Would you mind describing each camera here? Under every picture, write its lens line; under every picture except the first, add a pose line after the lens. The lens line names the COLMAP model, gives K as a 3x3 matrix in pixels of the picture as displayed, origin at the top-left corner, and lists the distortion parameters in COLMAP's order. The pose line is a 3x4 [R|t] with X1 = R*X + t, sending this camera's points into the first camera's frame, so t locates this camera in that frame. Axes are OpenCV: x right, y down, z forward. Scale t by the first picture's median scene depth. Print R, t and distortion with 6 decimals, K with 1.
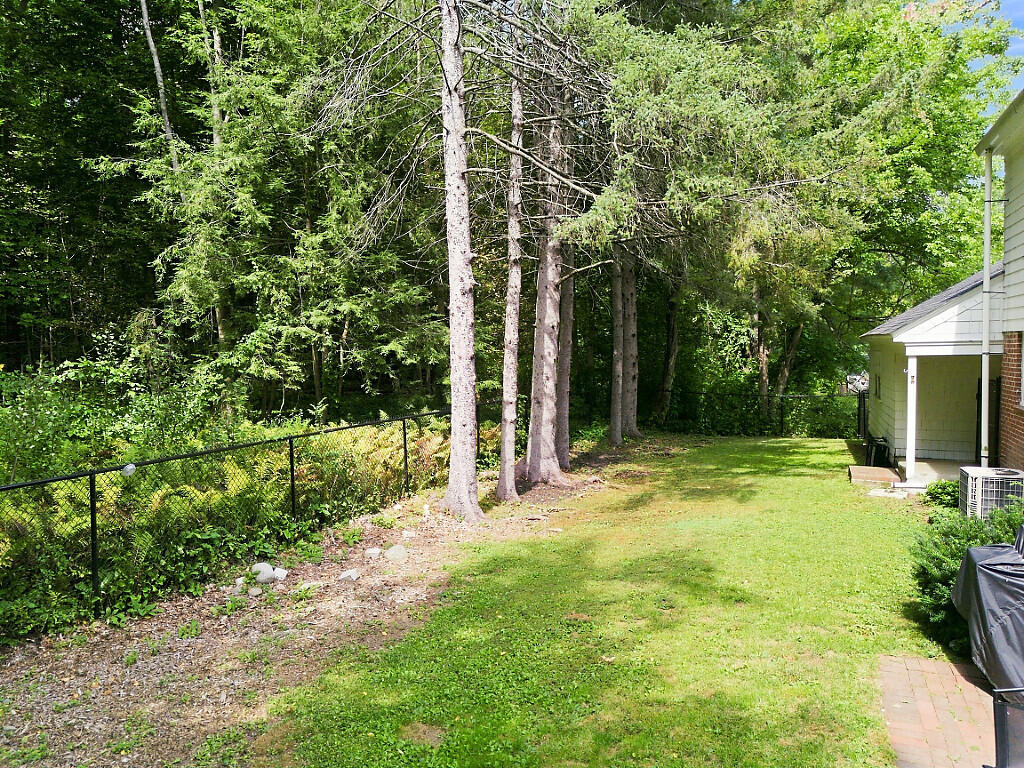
lens RADIAL K [[716.2, 0, 512.0], [0, 716.2, 384.0], [0, 0, 1]] dist [0.052714, -0.044781]
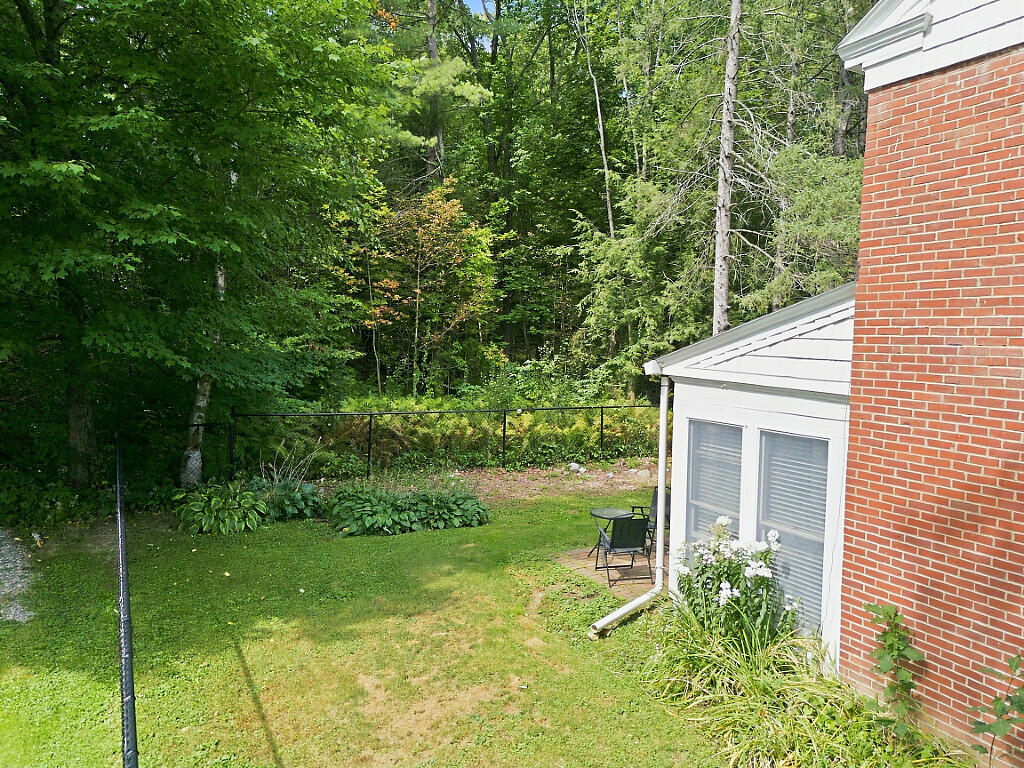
lens RADIAL K [[716.2, 0, 512.0], [0, 716.2, 384.0], [0, 0, 1]] dist [0.052714, -0.044781]
pose [[0.771898, 0.072855, -0.631558, 0.505357], [-0.062090, 0.997302, 0.039160, -0.034648], [0.632707, 0.008985, 0.774339, -0.461231]]
